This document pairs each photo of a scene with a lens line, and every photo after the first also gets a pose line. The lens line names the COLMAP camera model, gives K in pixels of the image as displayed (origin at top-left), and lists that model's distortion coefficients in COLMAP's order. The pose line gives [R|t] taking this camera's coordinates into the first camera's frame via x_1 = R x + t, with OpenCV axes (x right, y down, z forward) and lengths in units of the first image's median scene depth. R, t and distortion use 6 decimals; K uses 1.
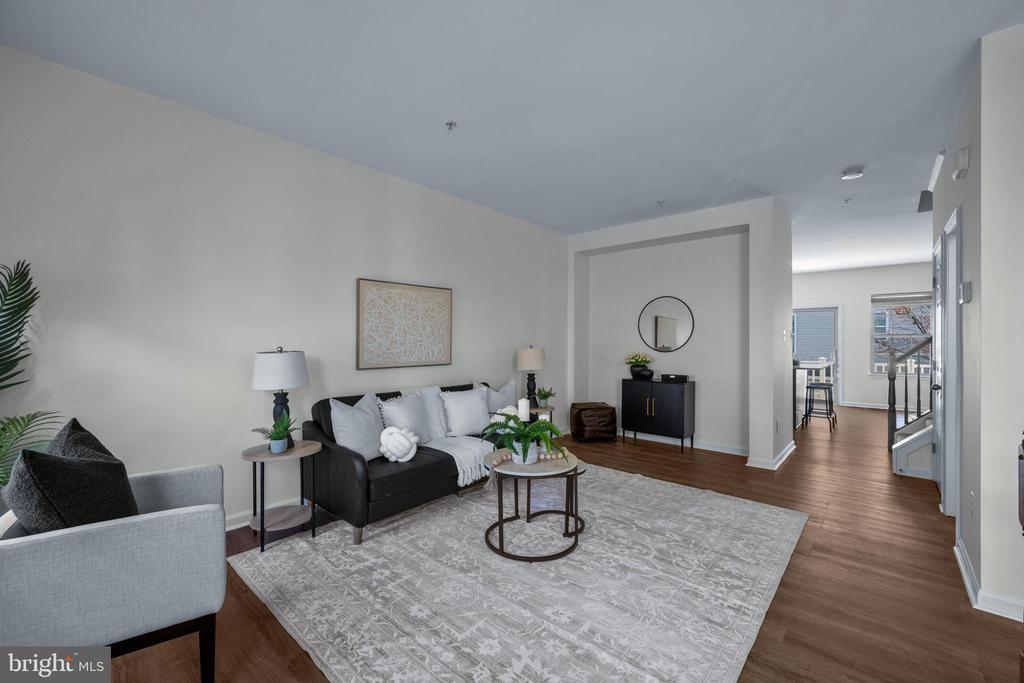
lens RADIAL K [[414.5, 0, 516.1], [0, 414.5, 342.1], [0, 0, 1]] dist [0.001185, 0.000313]
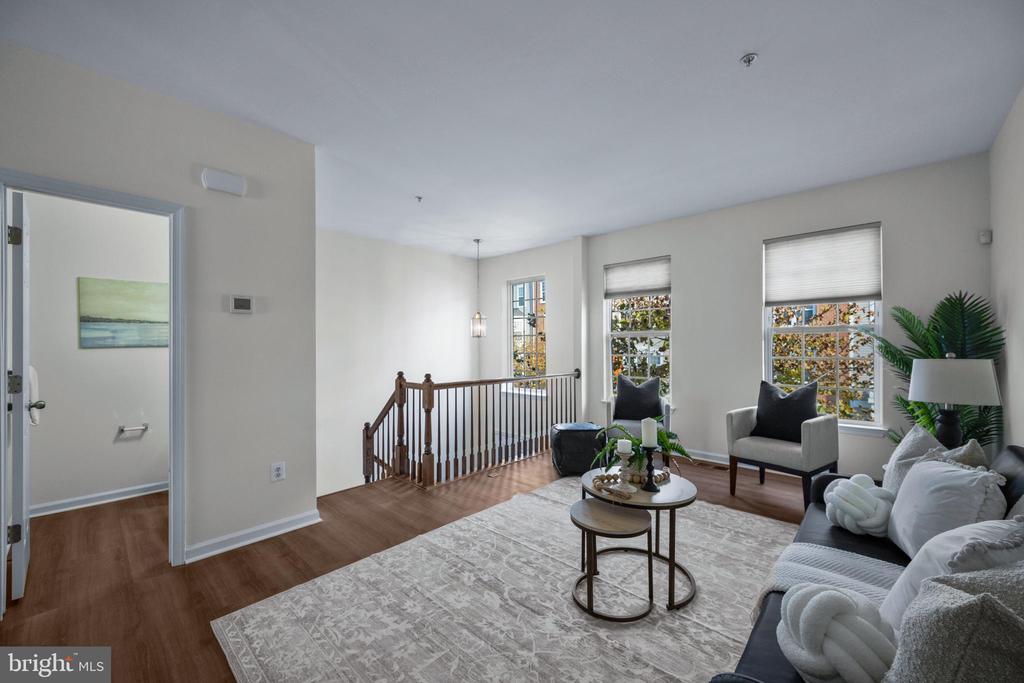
lens RADIAL K [[414.5, 0, 516.0], [0, 414.5, 343.8], [0, 0, 1]] dist [0.001185, 0.000313]
pose [[-0.999788, 0.000486, 0.020569, 0.272924], [0.000504, 1.000000, 0.000856, -0.008130], [-0.020569, 0.000867, -0.999788, 1.904650]]
